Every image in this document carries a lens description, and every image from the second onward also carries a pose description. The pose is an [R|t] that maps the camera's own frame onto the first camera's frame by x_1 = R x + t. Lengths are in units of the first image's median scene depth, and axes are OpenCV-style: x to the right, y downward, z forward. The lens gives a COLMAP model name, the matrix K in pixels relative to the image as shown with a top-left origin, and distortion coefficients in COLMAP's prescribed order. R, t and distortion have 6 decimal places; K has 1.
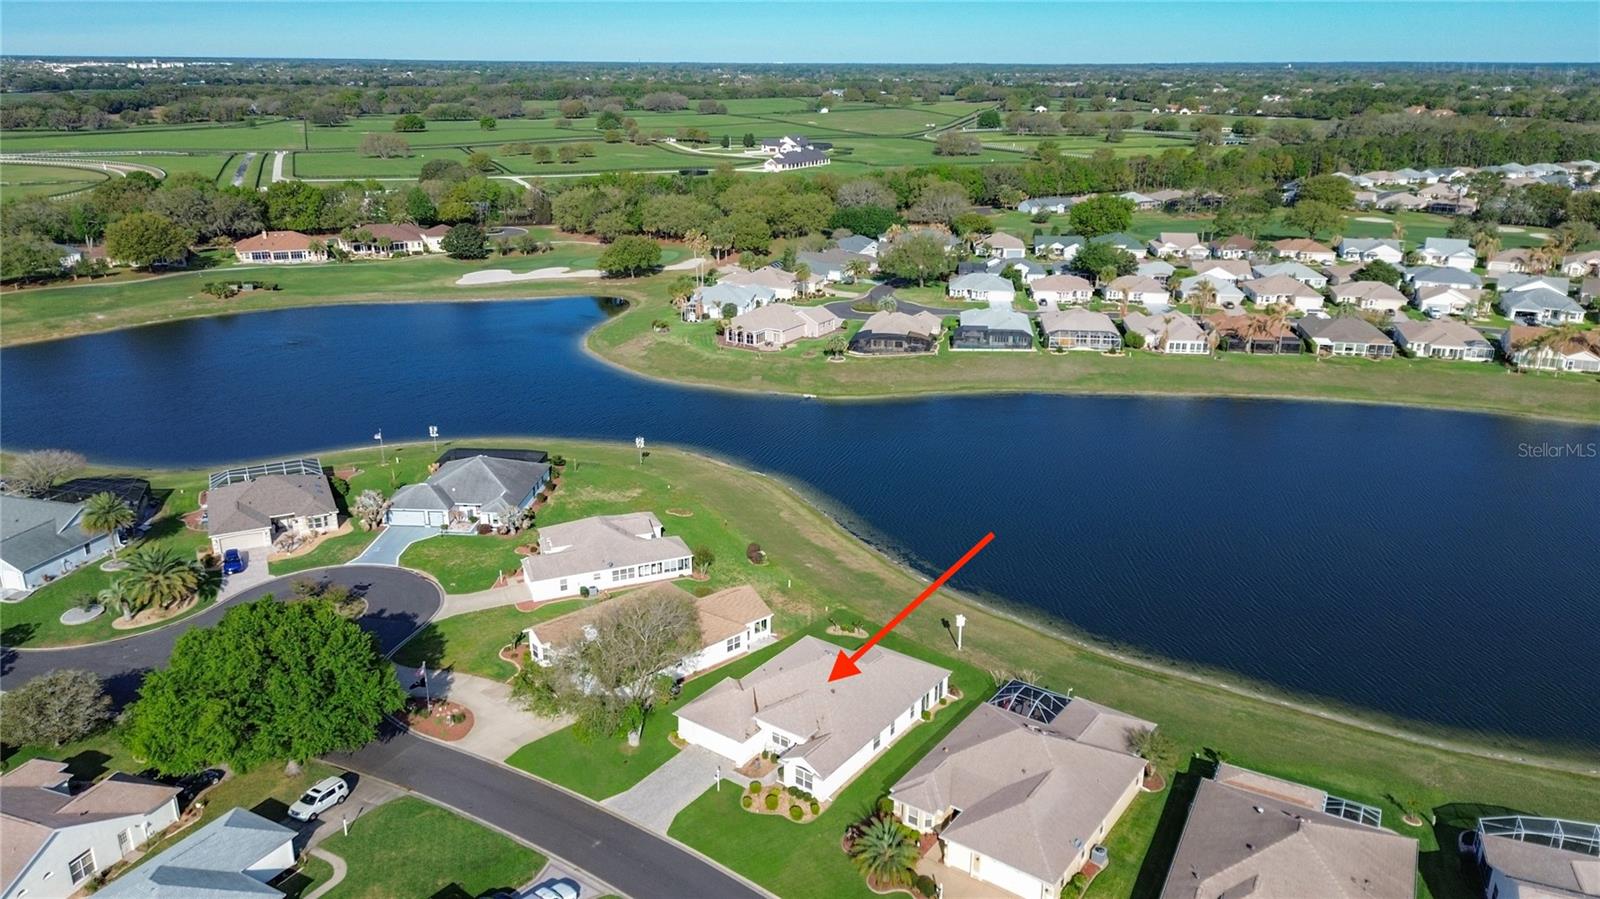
lens RADIAL K [[1138.8, 0, 795.9], [0, 1138.8, 472.0], [0, 0, 1]] dist [0.074252, -0.076159]
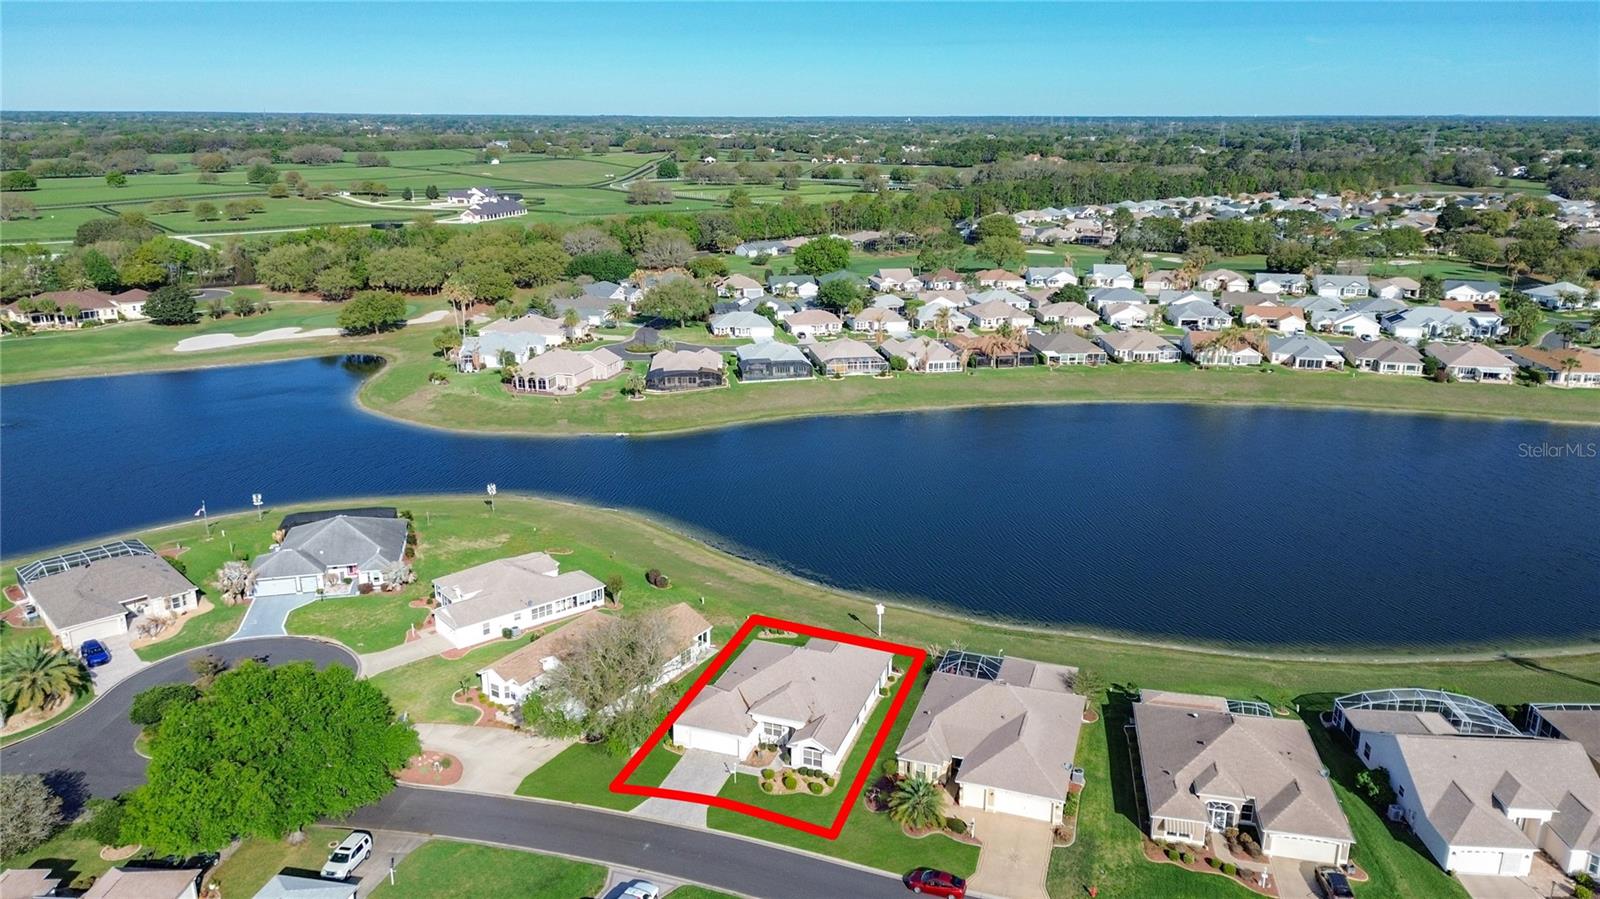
lens RADIAL K [[1138.8, 0, 795.9], [0, 1138.8, 472.0], [0, 0, 1]] dist [0.074252, -0.076159]
pose [[0.955557, -0.089729, 0.280818, -0.119467], [0.101037, 0.994542, -0.026021, 0.008787], [-0.276951, 0.053238, 0.959408, -0.026762]]
